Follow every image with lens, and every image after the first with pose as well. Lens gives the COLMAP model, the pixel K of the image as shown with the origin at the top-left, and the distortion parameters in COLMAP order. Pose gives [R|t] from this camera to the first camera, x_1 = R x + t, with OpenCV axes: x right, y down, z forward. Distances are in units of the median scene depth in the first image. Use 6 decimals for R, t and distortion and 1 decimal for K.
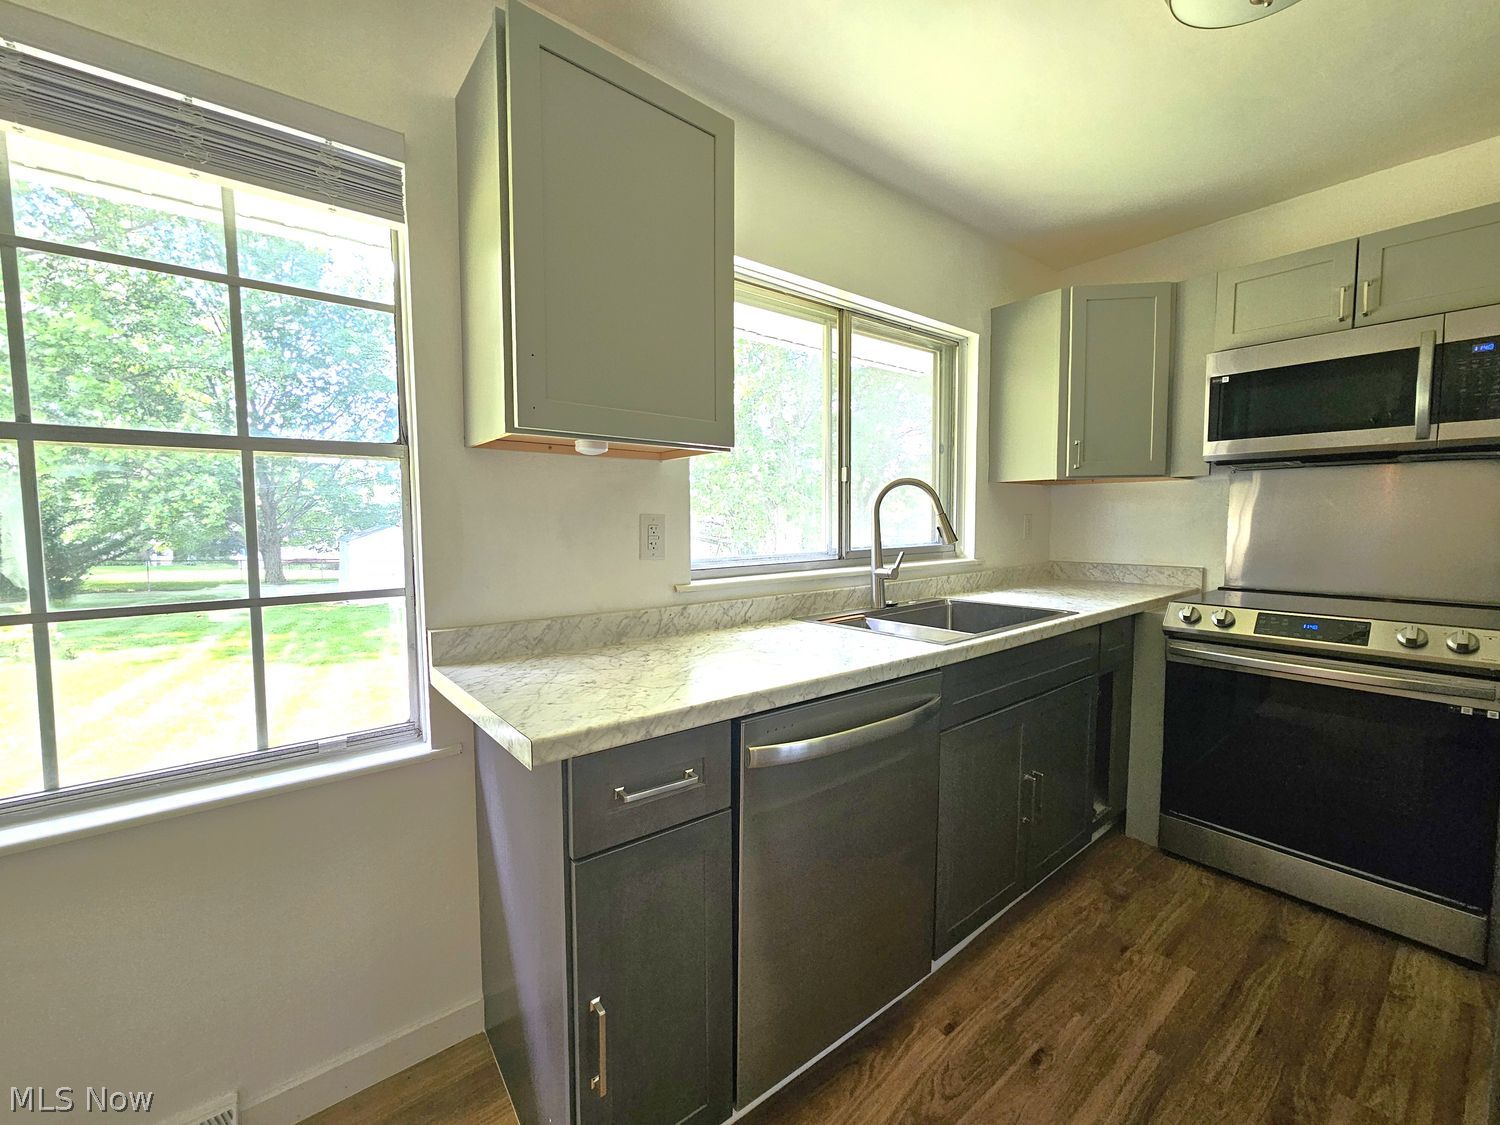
lens RADIAL K [[624.5, 0, 736.6], [0, 624.5, 553.6], [0, 0, 1]] dist [0.000306, -0.000170]
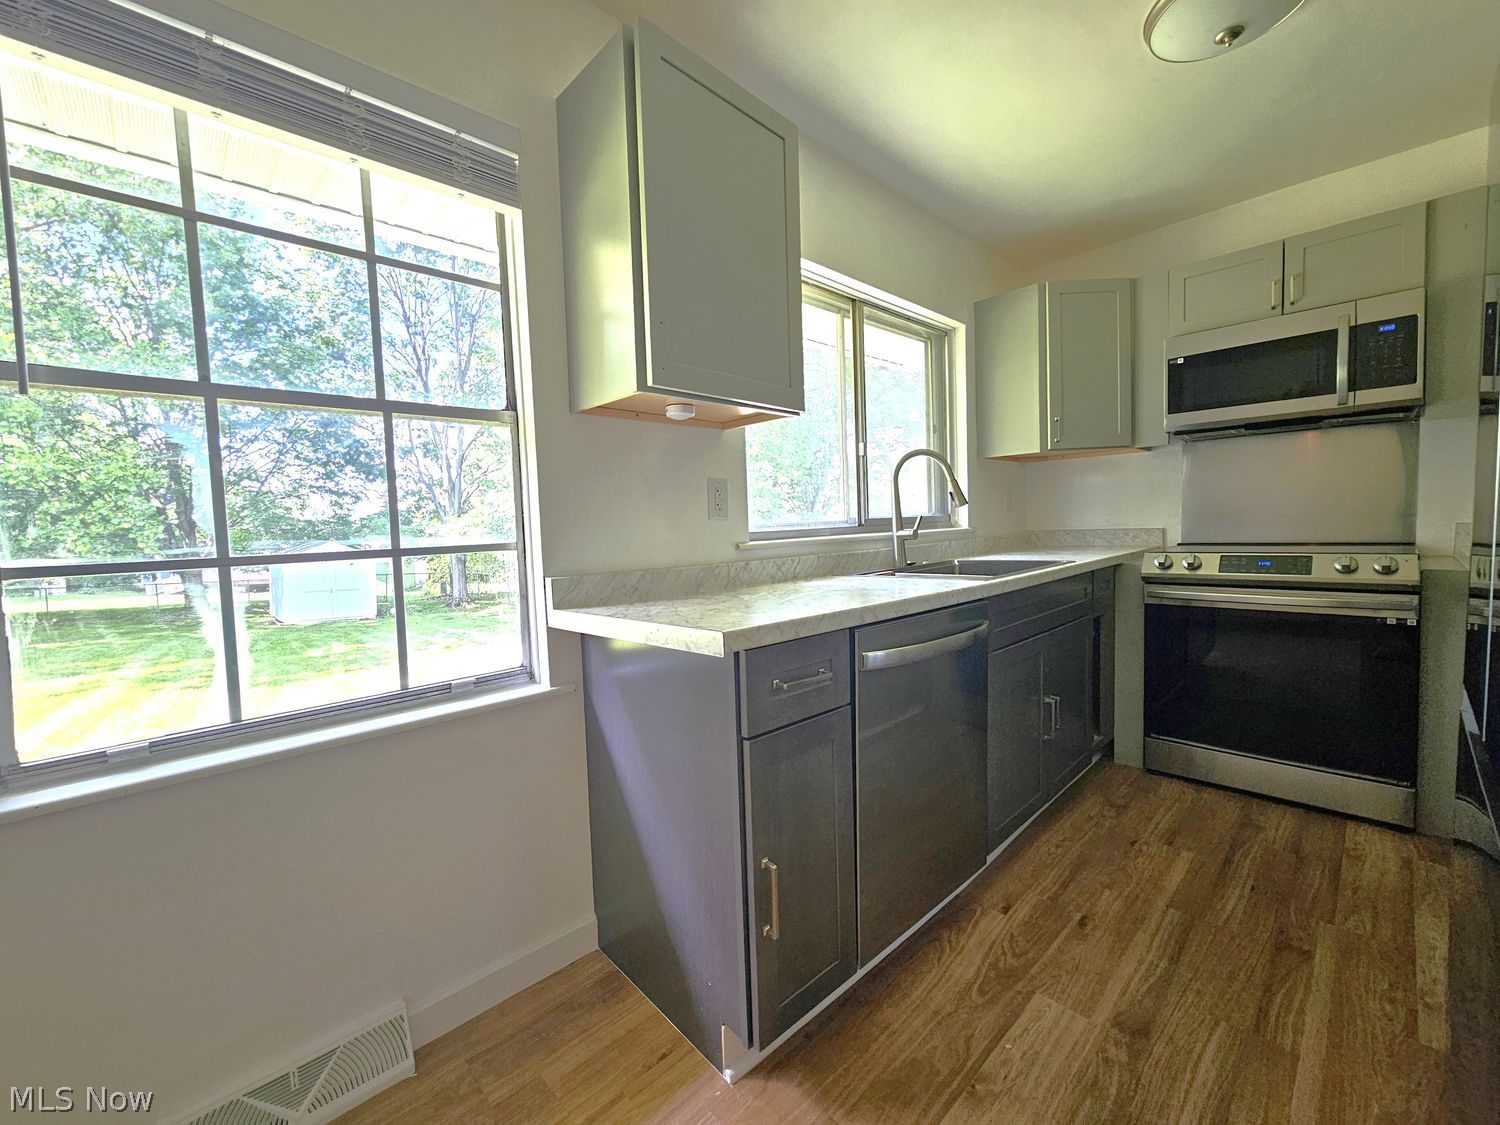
lens RADIAL K [[624.5, 0, 736.6], [0, 624.5, 553.6], [0, 0, 1]] dist [0.000306, -0.000170]
pose [[0.995247, -0.034293, 0.091145, -0.203364], [0.035425, 0.999314, -0.010831, 0.081864], [-0.090711, 0.014008, 0.995779, -0.099633]]
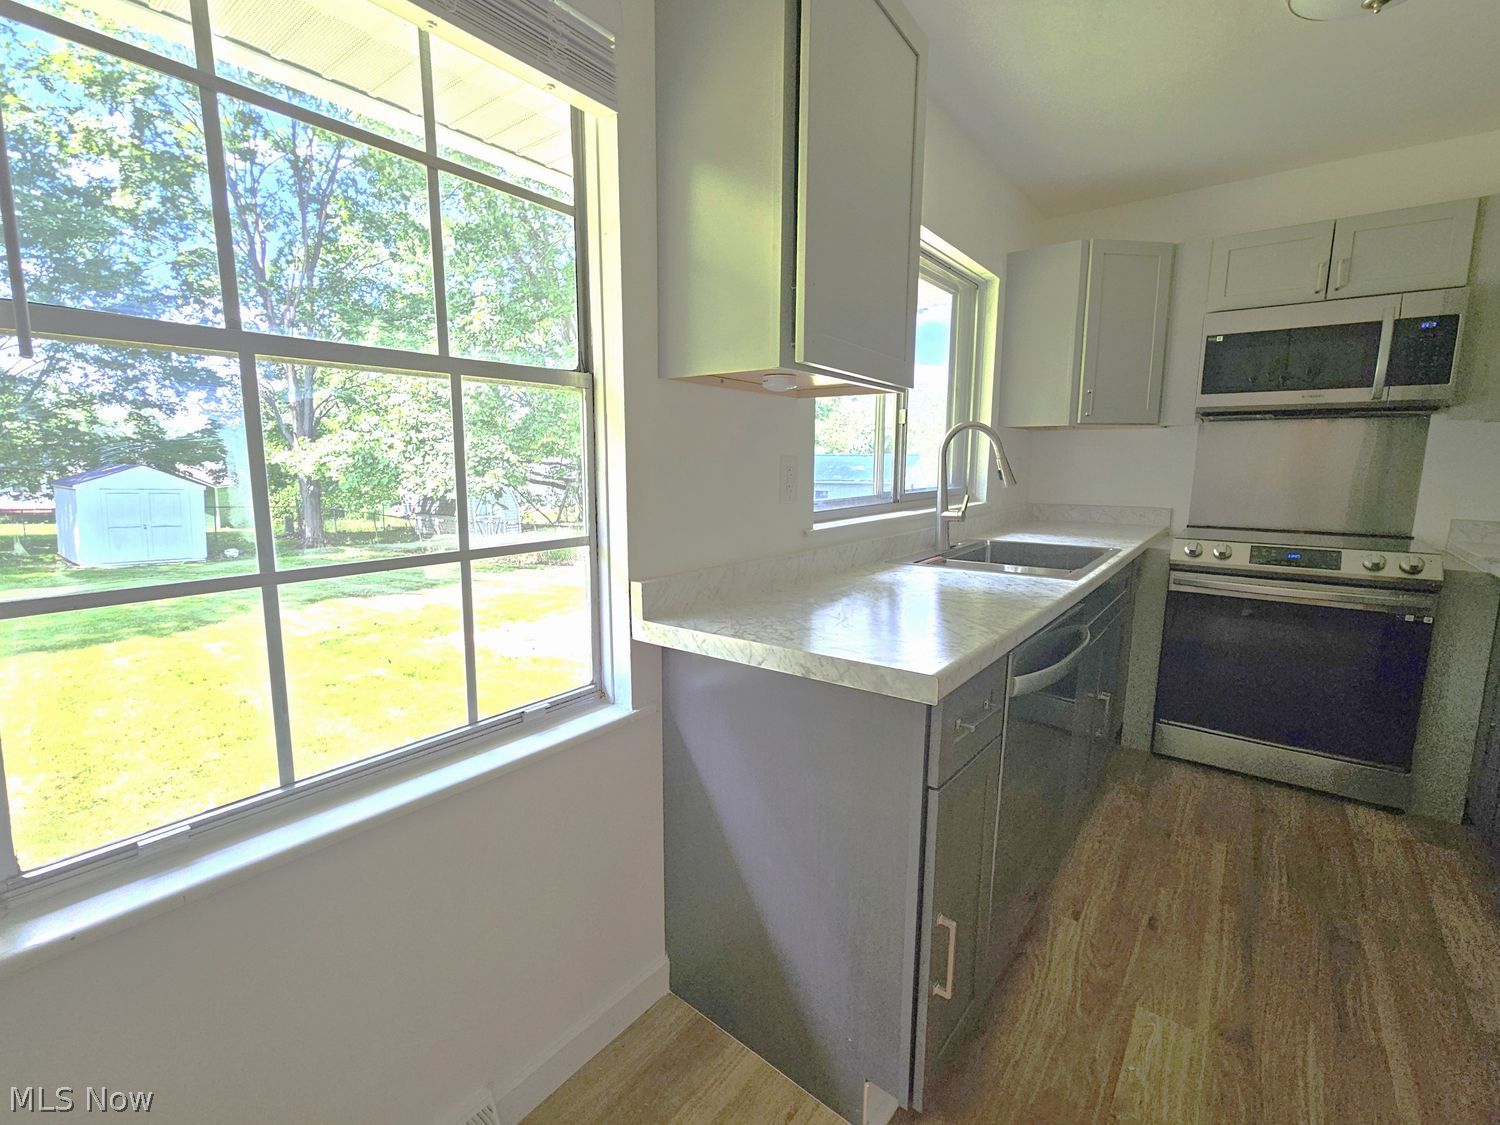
lens RADIAL K [[683.1, 0, 737.5], [0, 683.1, 554.0], [0, 0, 1]] dist [0.000551, -0.000934]
pose [[0.969771, -0.024360, 0.242800, -0.460372], [0.004518, 0.996626, 0.081947, 0.001279], [-0.243977, -0.078373, 0.966609, 0.001902]]
